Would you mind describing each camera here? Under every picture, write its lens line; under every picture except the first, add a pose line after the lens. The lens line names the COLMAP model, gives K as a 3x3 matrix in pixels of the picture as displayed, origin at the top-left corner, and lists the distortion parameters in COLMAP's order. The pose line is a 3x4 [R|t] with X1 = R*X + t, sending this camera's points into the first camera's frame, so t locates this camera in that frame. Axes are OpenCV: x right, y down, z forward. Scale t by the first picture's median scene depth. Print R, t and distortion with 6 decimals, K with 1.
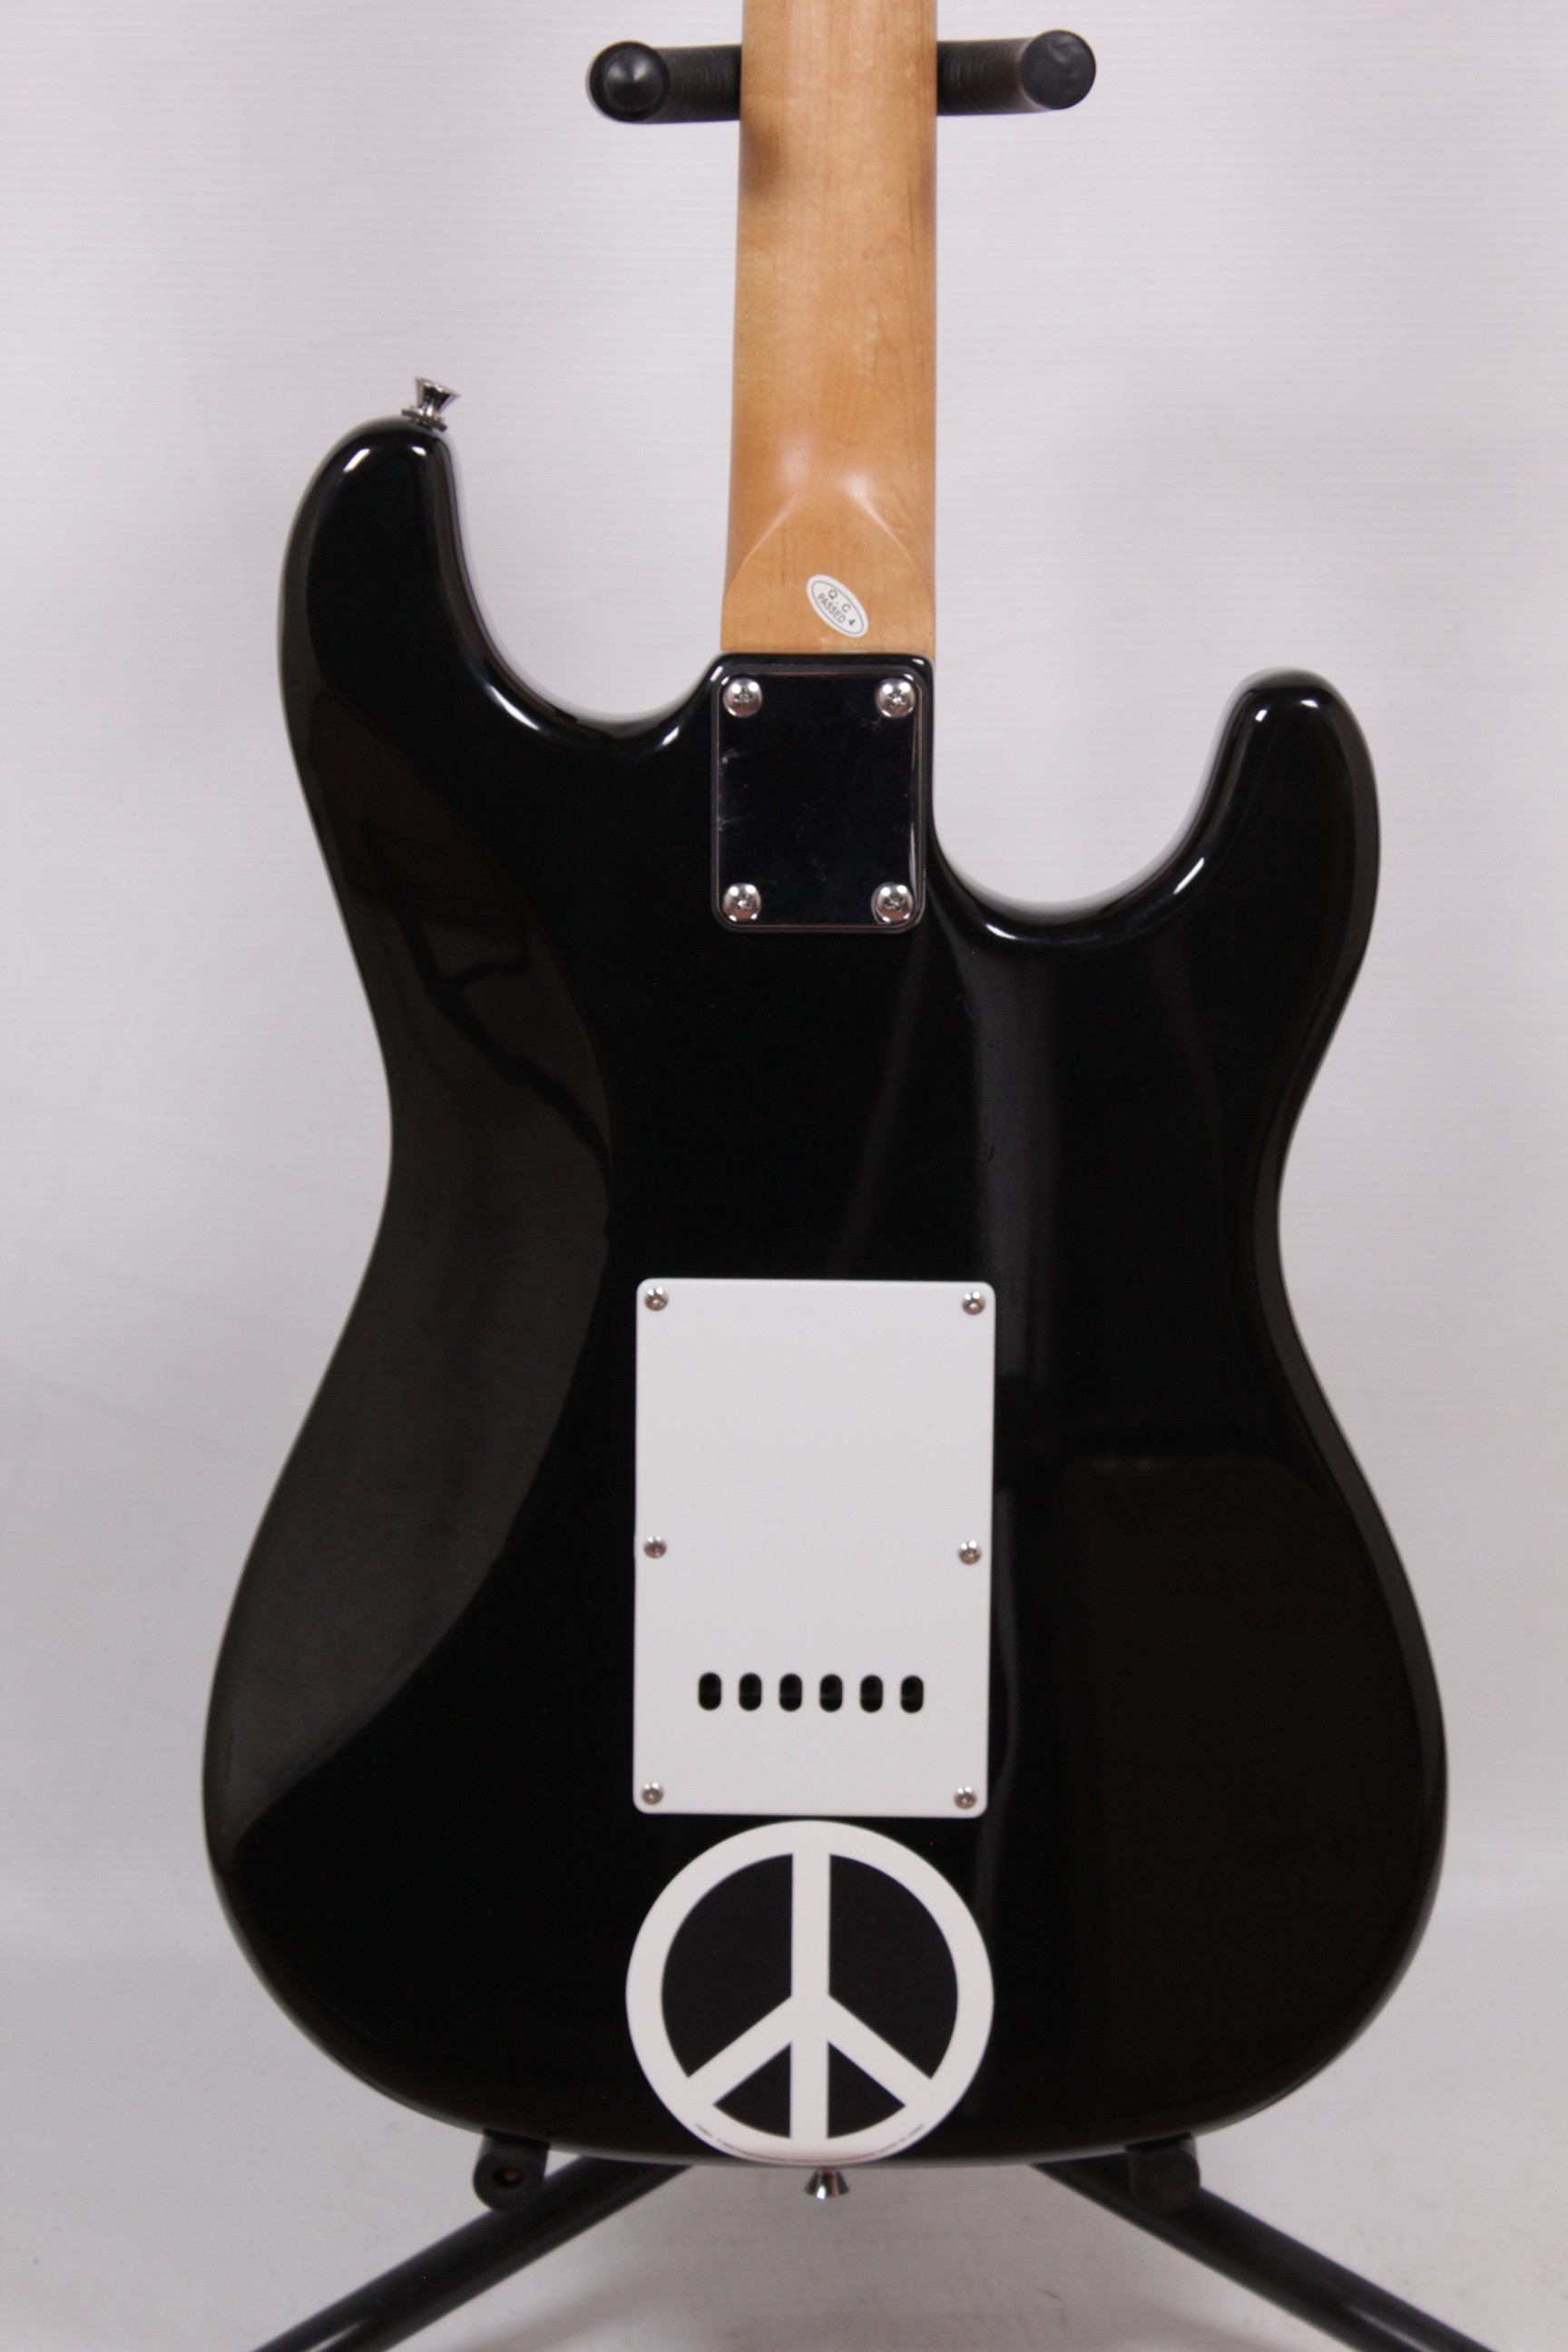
lens RADIAL K [[5875.7, 0, 780.0], [0, 5875.7, 1170.2], [0, 0, 1]] dist [0.138645, 0.000000]
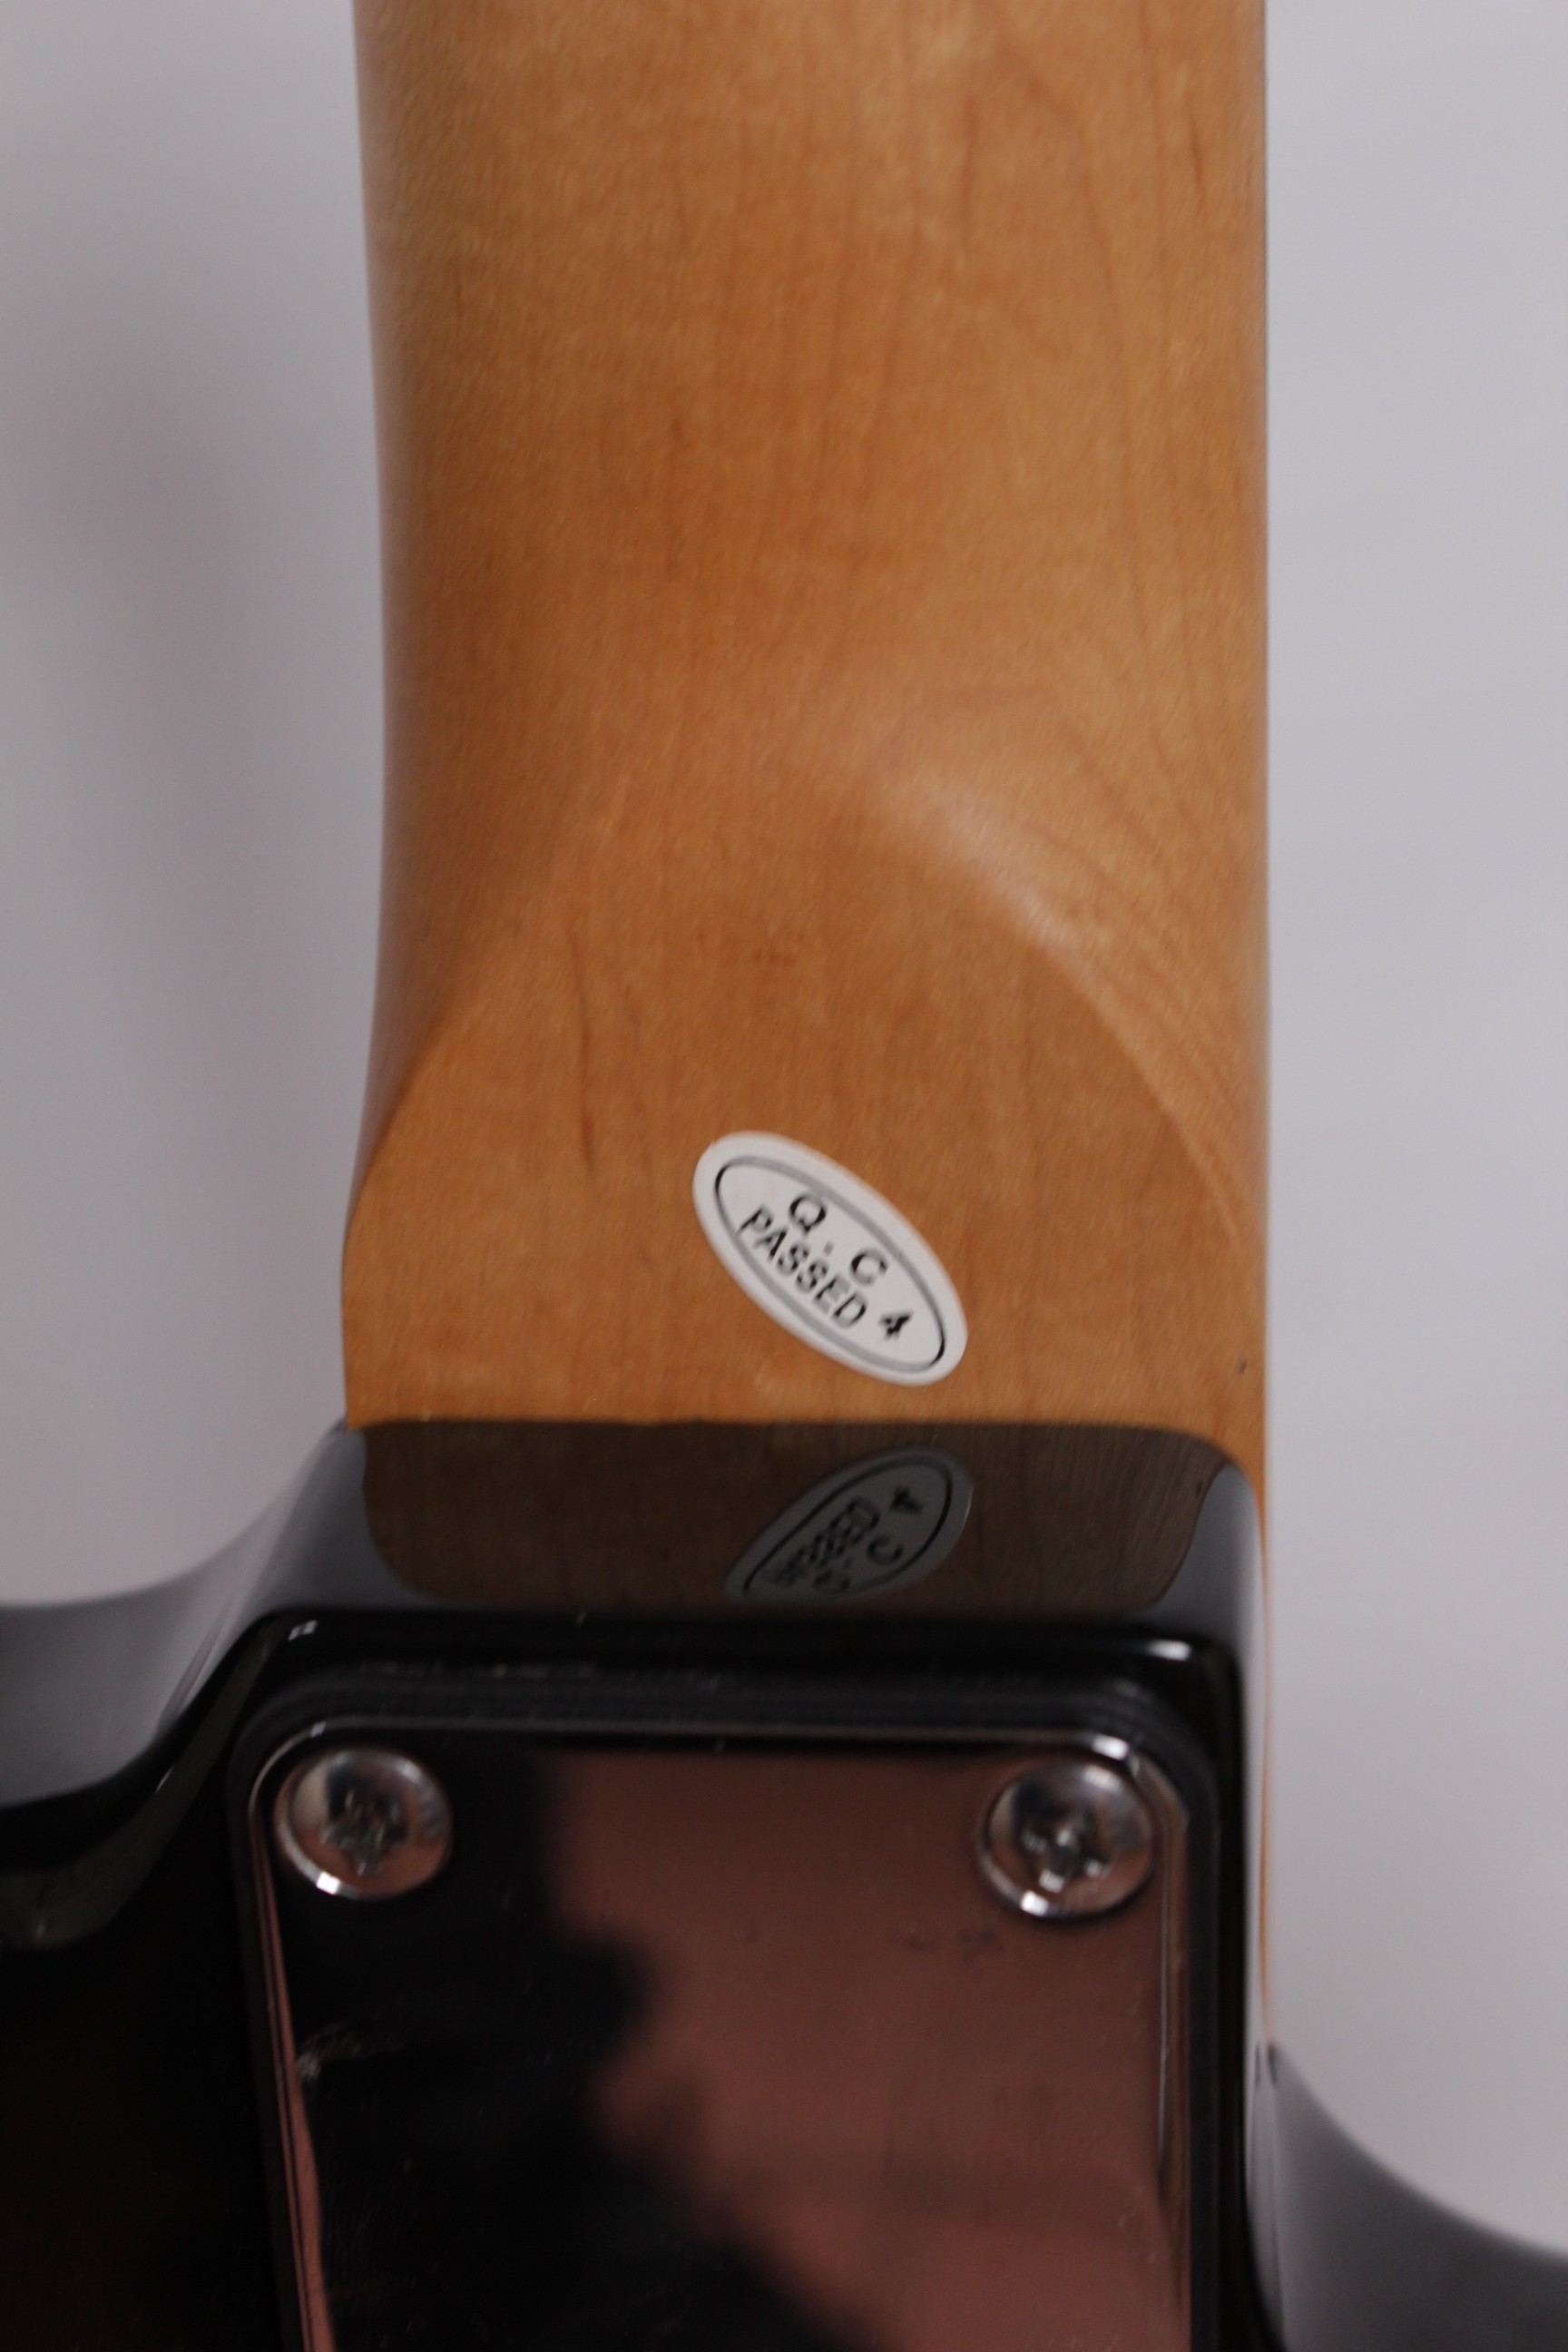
lens RADIAL K [[4391.2, 0, 783.4], [0, 4391.2, 1177.3], [0, 0, 1]] dist [0.022037, 0.000000]
pose [[0.994073, -0.007060, -0.108484, 0.026488], [0.032440, 0.971690, 0.234021, -0.138963], [0.103761, -0.236153, 0.966160, 0.836299]]
